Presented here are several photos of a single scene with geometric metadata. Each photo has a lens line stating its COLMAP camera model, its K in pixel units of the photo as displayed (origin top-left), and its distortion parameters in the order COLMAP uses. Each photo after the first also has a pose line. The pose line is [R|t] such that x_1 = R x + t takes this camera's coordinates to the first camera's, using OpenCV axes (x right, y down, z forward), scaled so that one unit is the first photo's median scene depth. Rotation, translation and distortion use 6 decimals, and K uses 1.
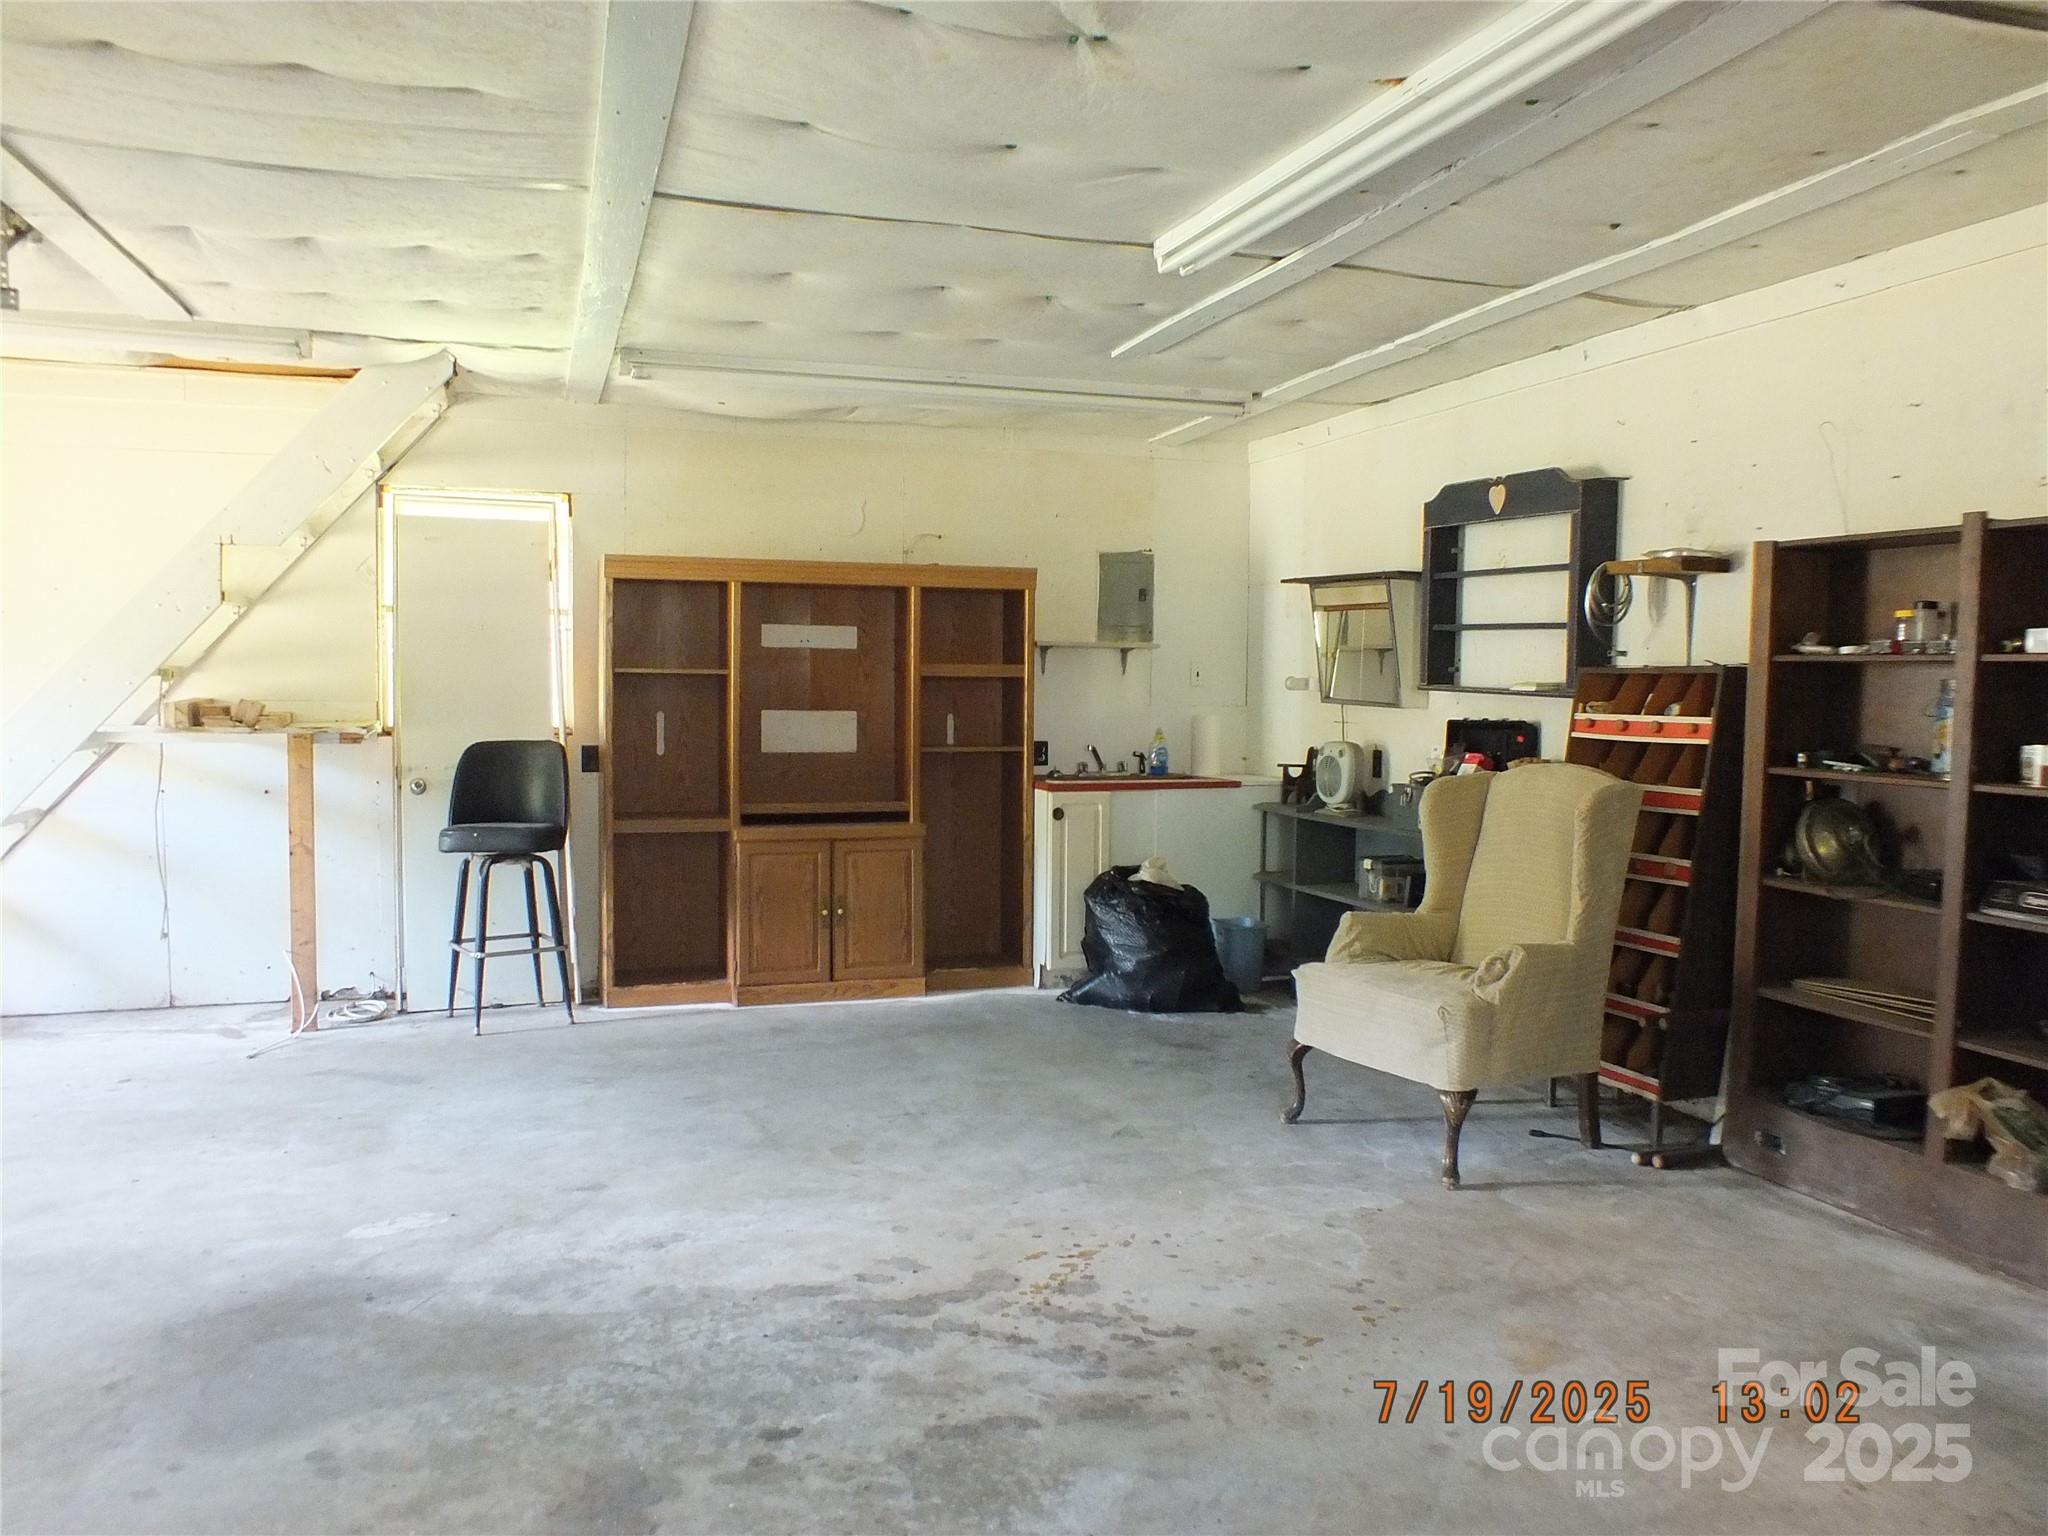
lens RADIAL K [[1569.3, 0, 1027.7], [0, 1569.3, 789.2], [0, 0, 1]] dist [-0.066106, 0.086757]
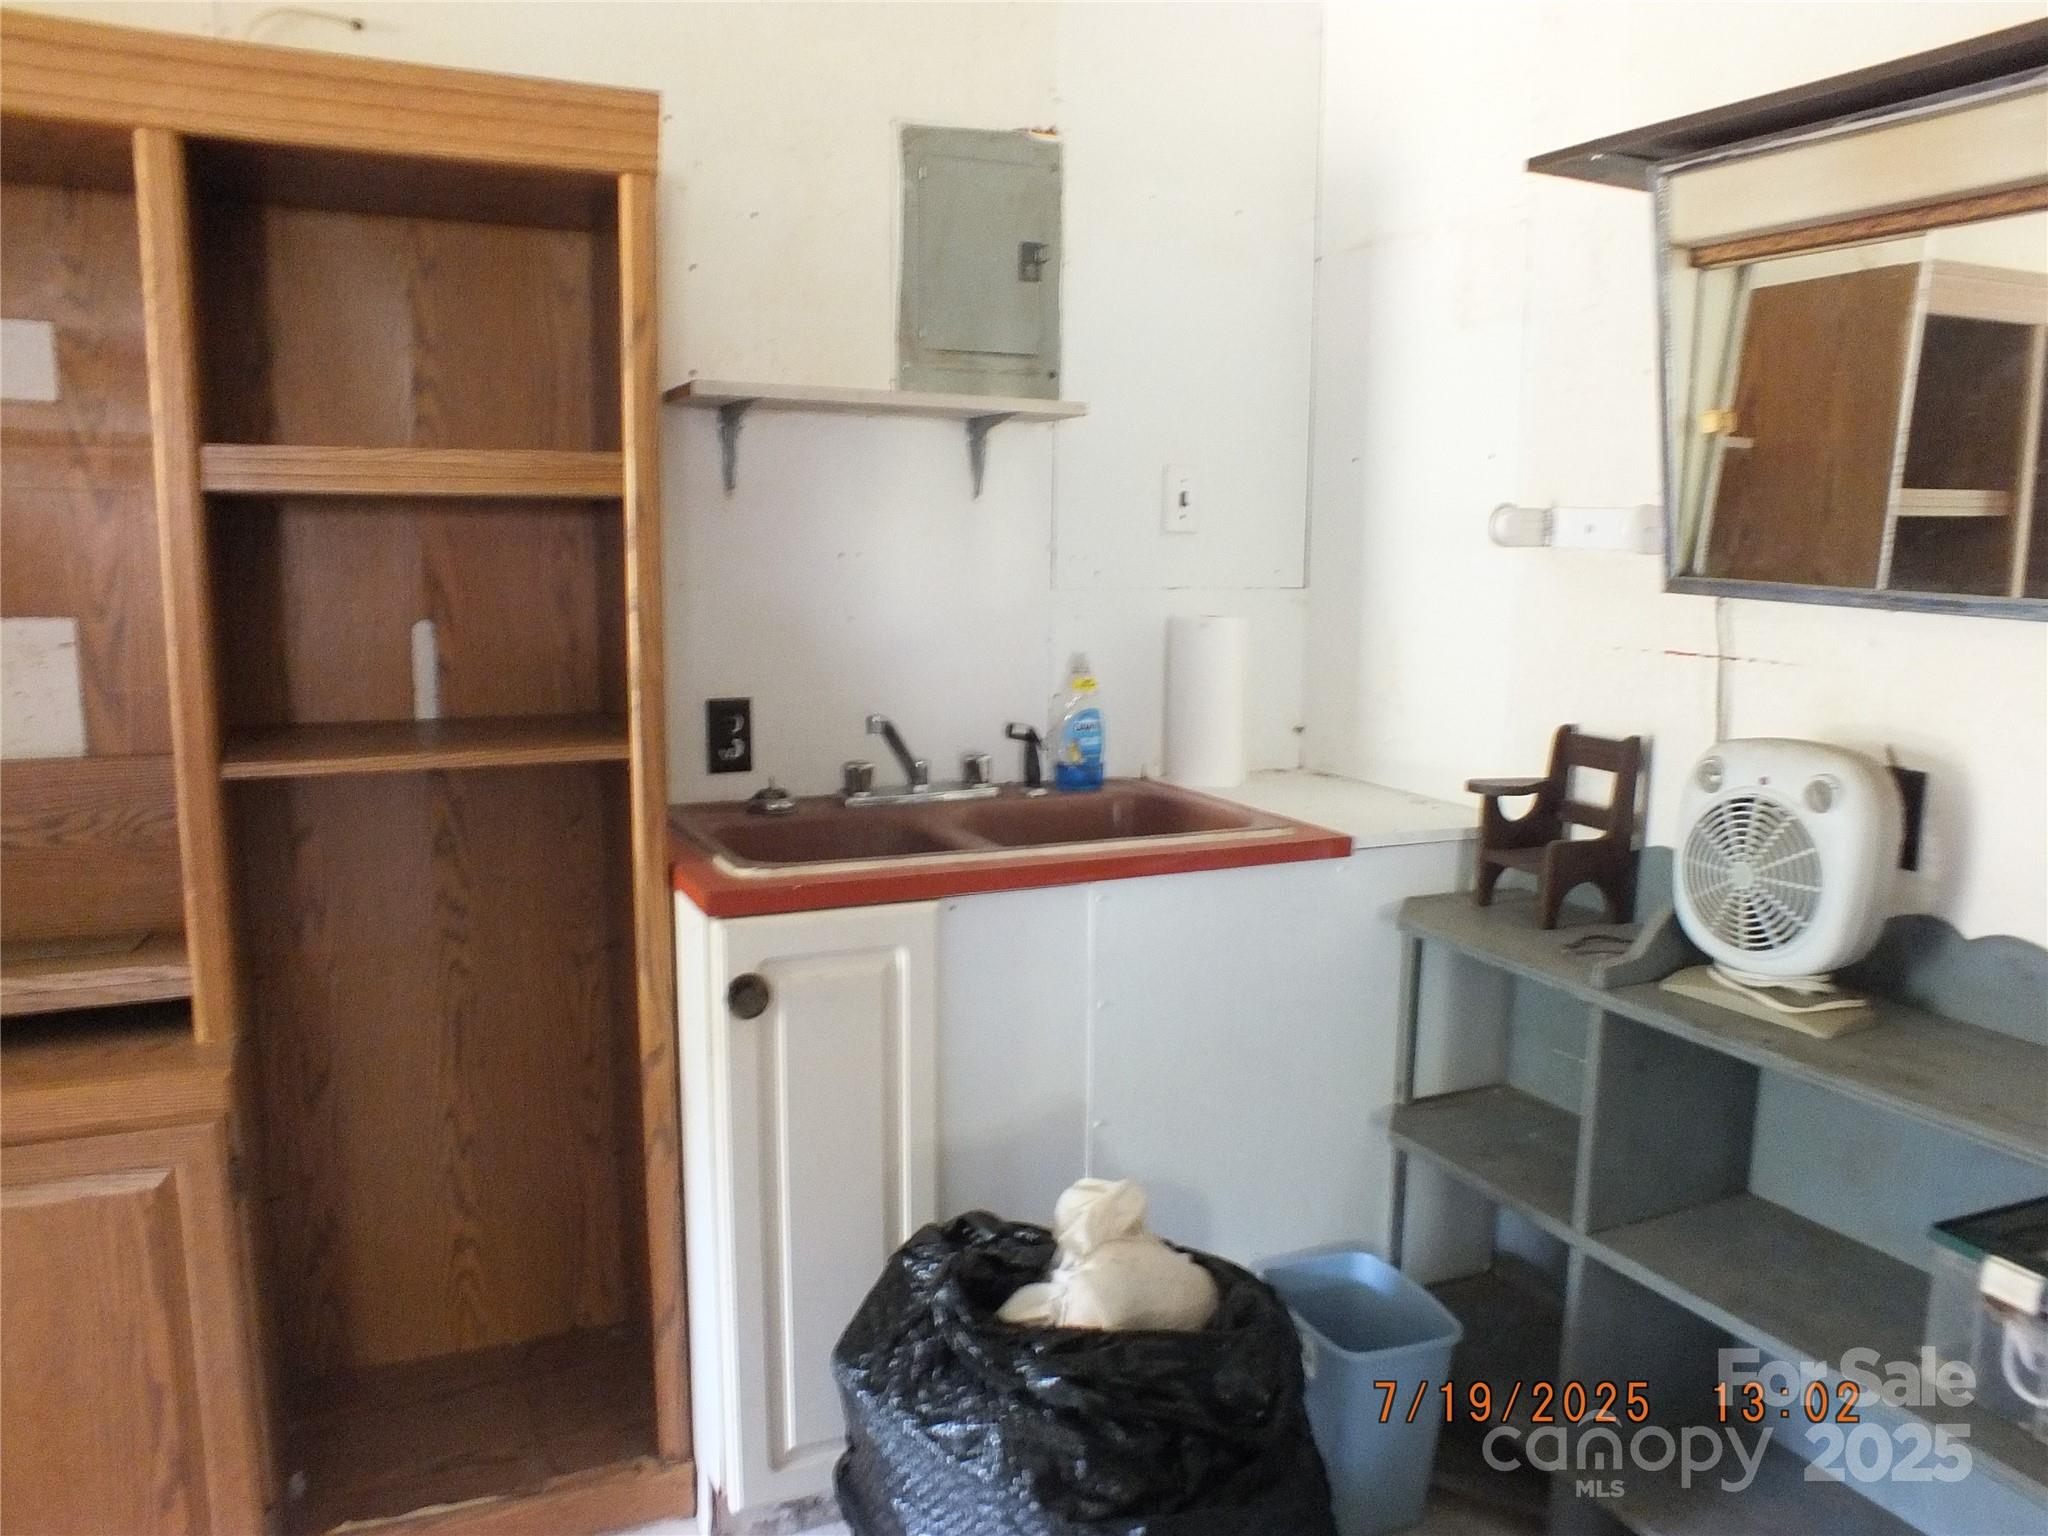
lens RADIAL K [[1569.3, 0, 1027.7], [0, 1569.3, 789.2], [0, 0, 1]] dist [-0.066106, 0.086757]
pose [[0.994849, -0.015337, 0.100201, 0.042650], [0.005376, 0.995079, 0.098934, -0.049873], [-0.101225, -0.097886, 0.990036, 0.752795]]
